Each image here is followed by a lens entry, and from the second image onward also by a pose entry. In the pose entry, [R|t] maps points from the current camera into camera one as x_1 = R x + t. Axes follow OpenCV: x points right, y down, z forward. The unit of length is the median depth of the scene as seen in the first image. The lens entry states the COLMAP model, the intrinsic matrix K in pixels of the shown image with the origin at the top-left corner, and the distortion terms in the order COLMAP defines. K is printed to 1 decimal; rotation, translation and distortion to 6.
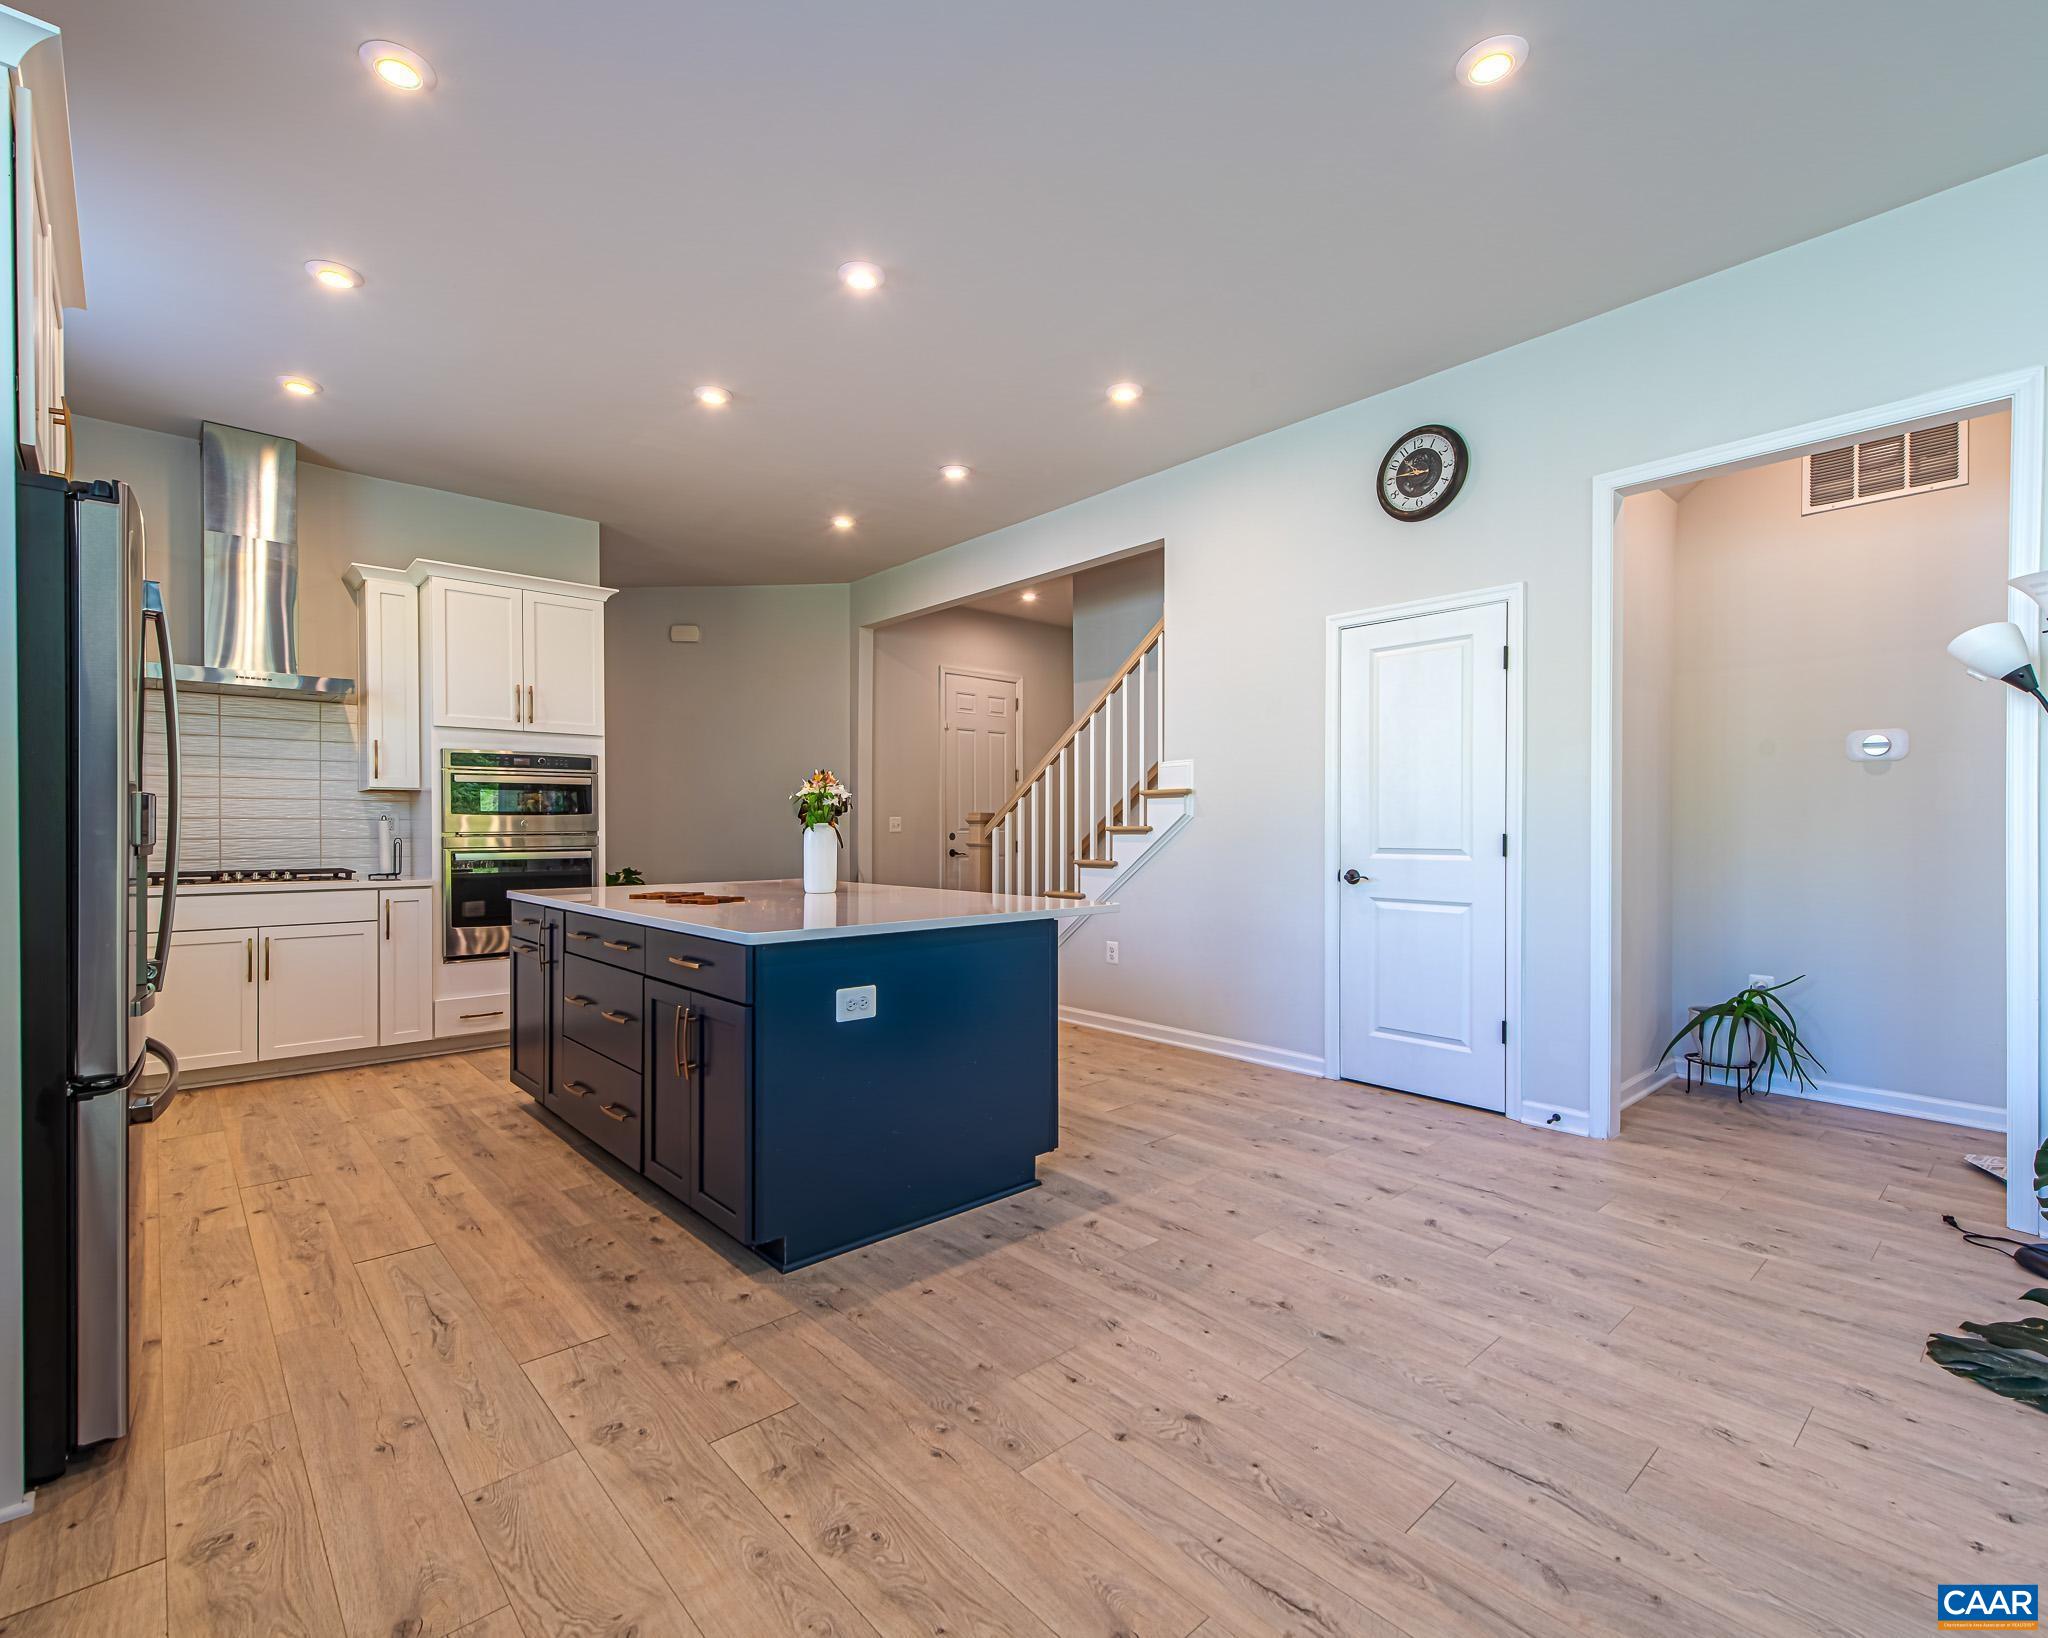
lens RADIAL K [[957.9, 0, 1012.4], [0, 957.9, 831.7], [0, 0, 1]] dist [0.017413, -0.006814]
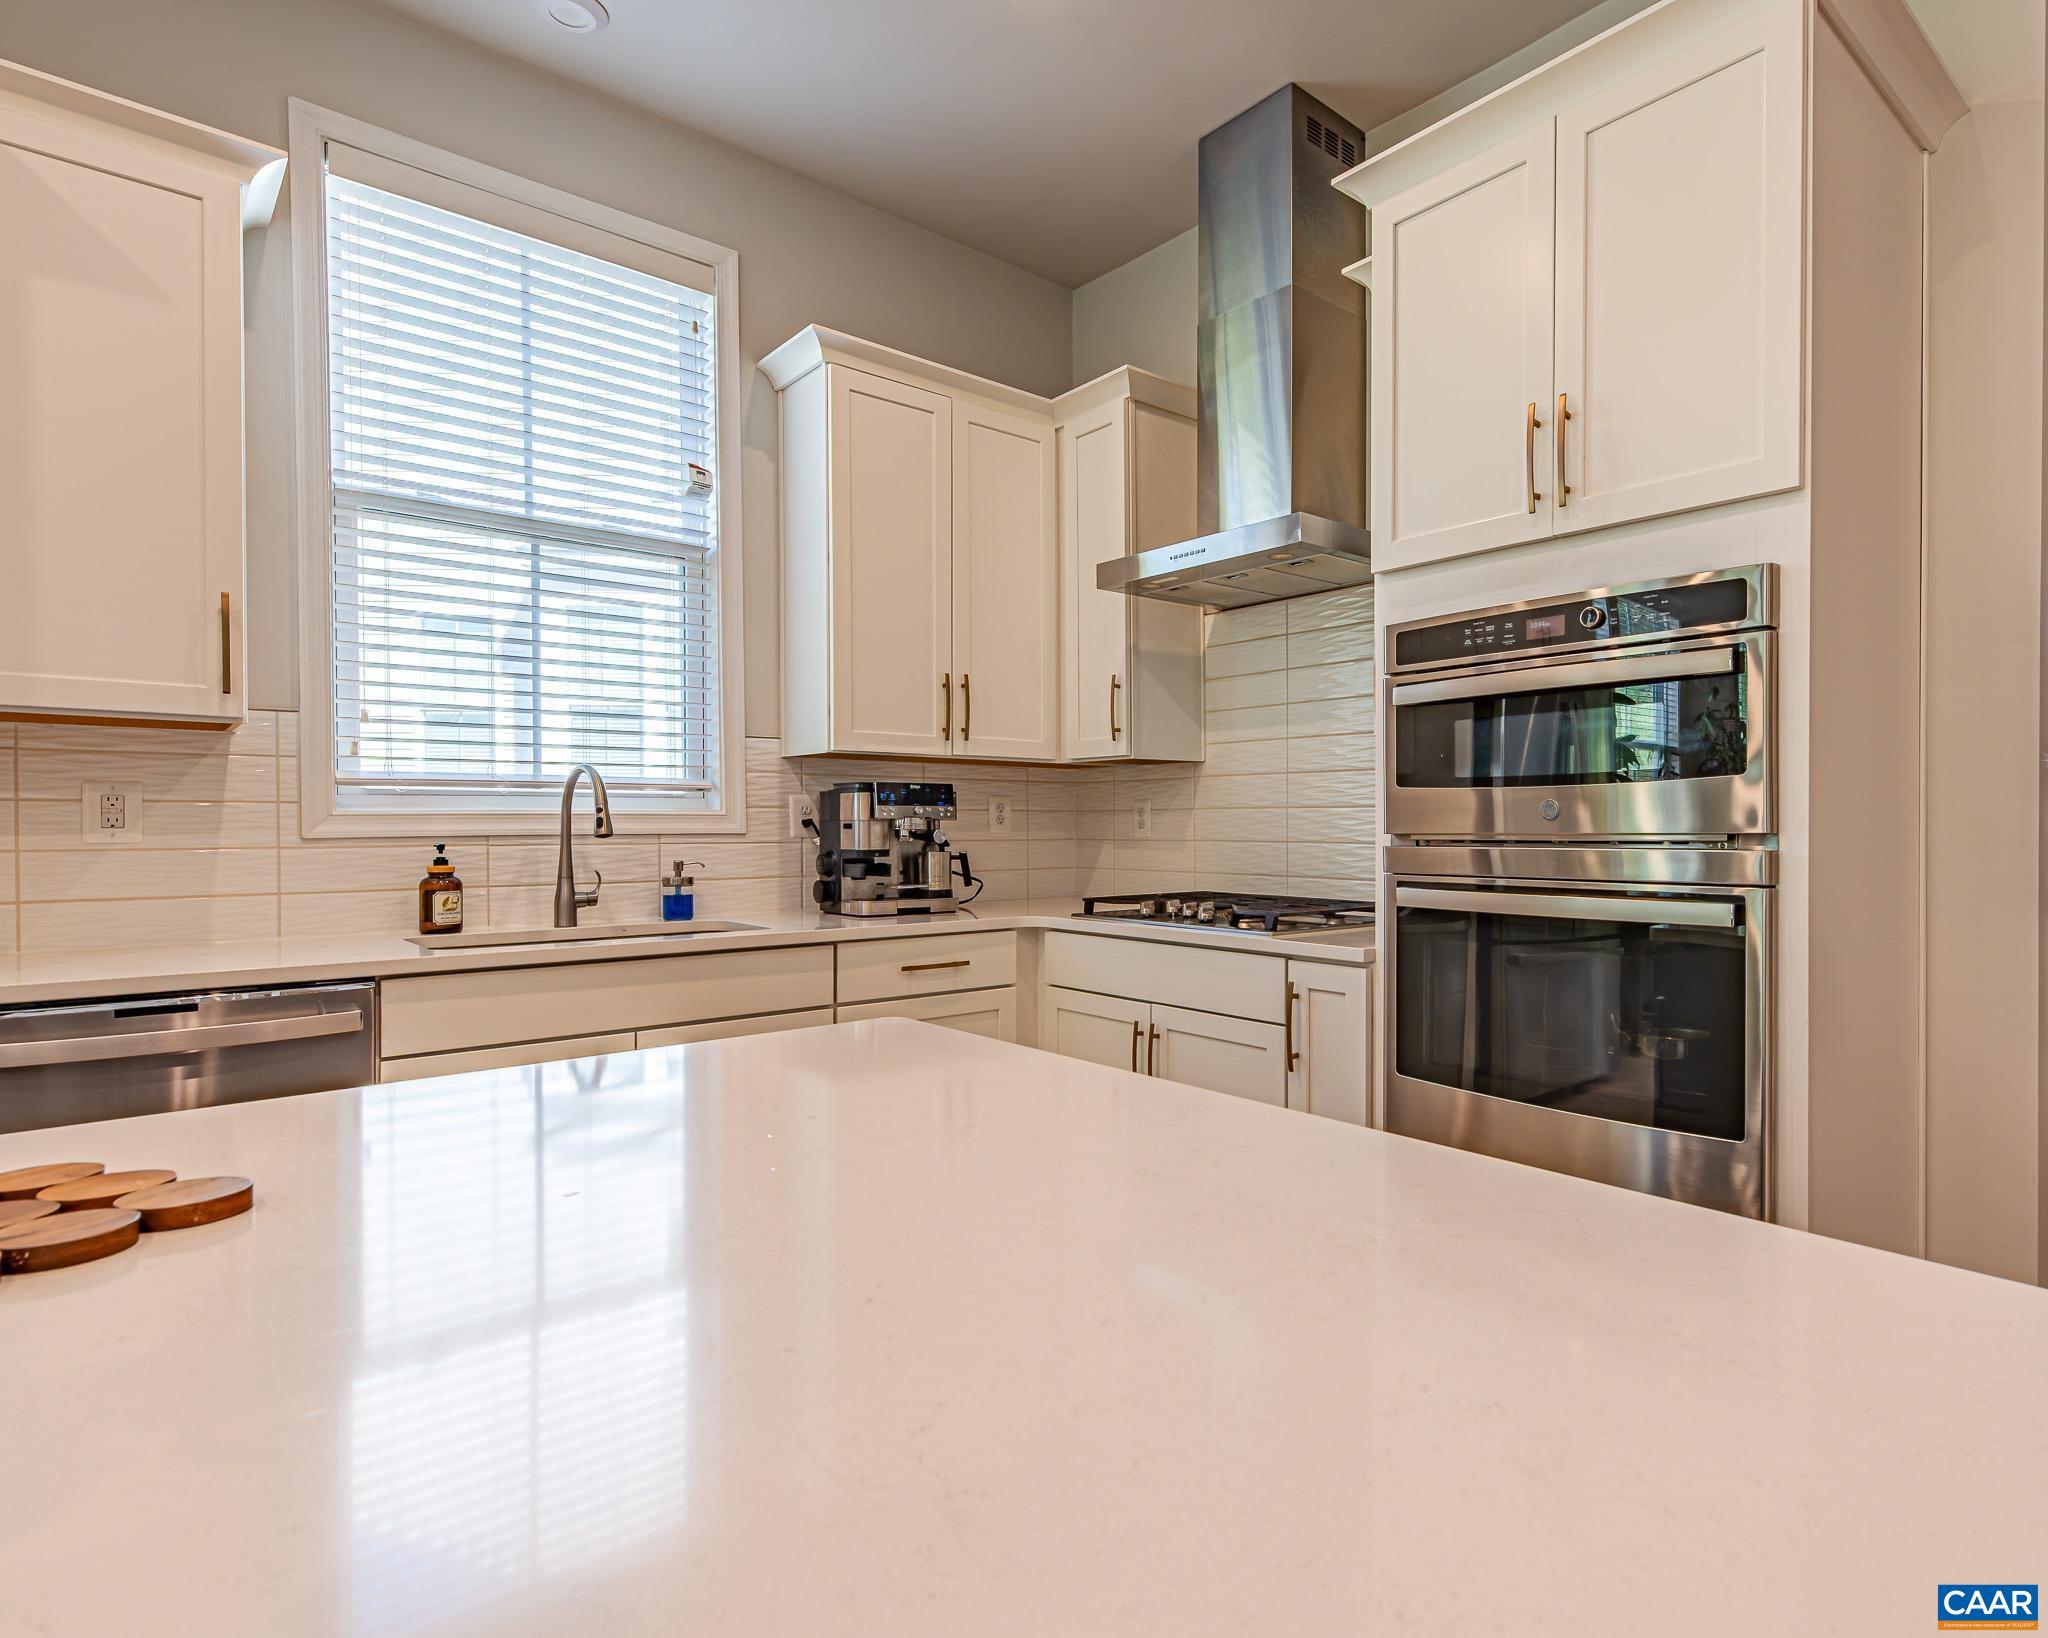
lens RADIAL K [[1149.8, 0, 1182.4], [0, 1149.8, 833.3], [0, 0, 1]] dist [0.010677, -0.006391]
pose [[0.045899, 0.005953, -0.998928, -0.182569], [-0.003508, 0.999977, 0.005798, -0.002651], [0.998940, 0.003238, 0.045919, 1.441438]]
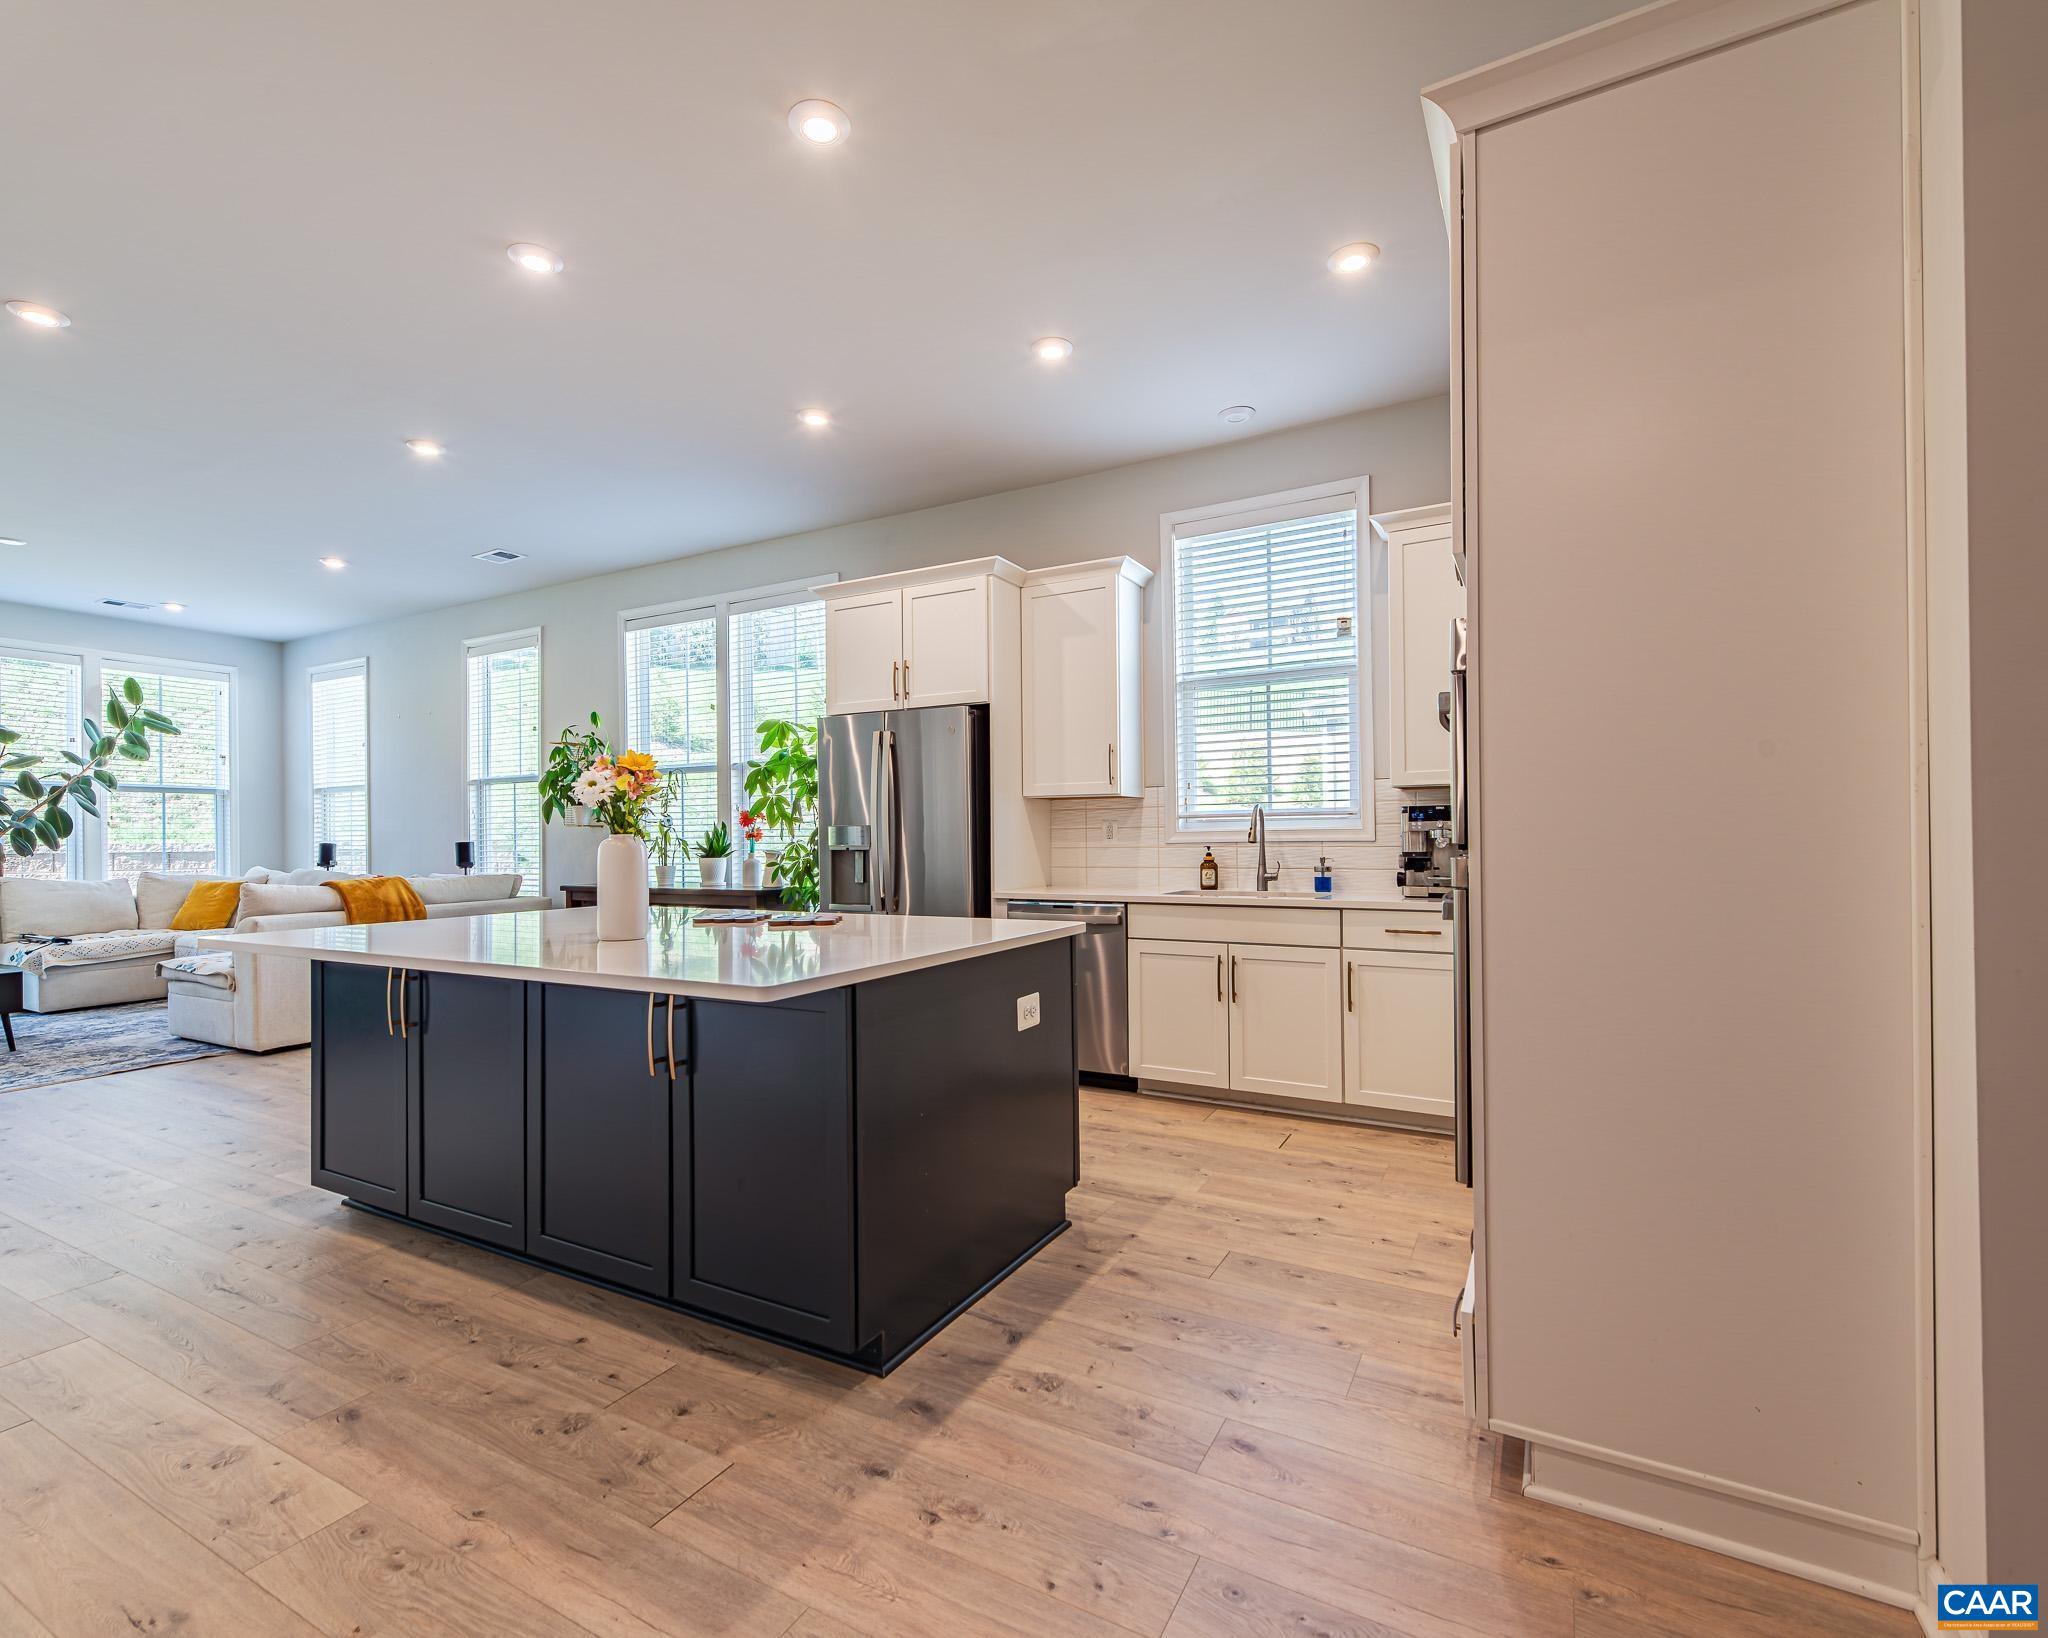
lens RADIAL K [[957.9, 0, 1018.5], [0, 957.9, 831.2], [0, 0, 1]] dist [0.017413, -0.006814]
pose [[-0.943585, 0.007432, -0.331047, -0.314197], [0.008153, 0.999966, -0.000788, -0.012237], [0.331030, -0.003443, -0.943614, 2.258034]]
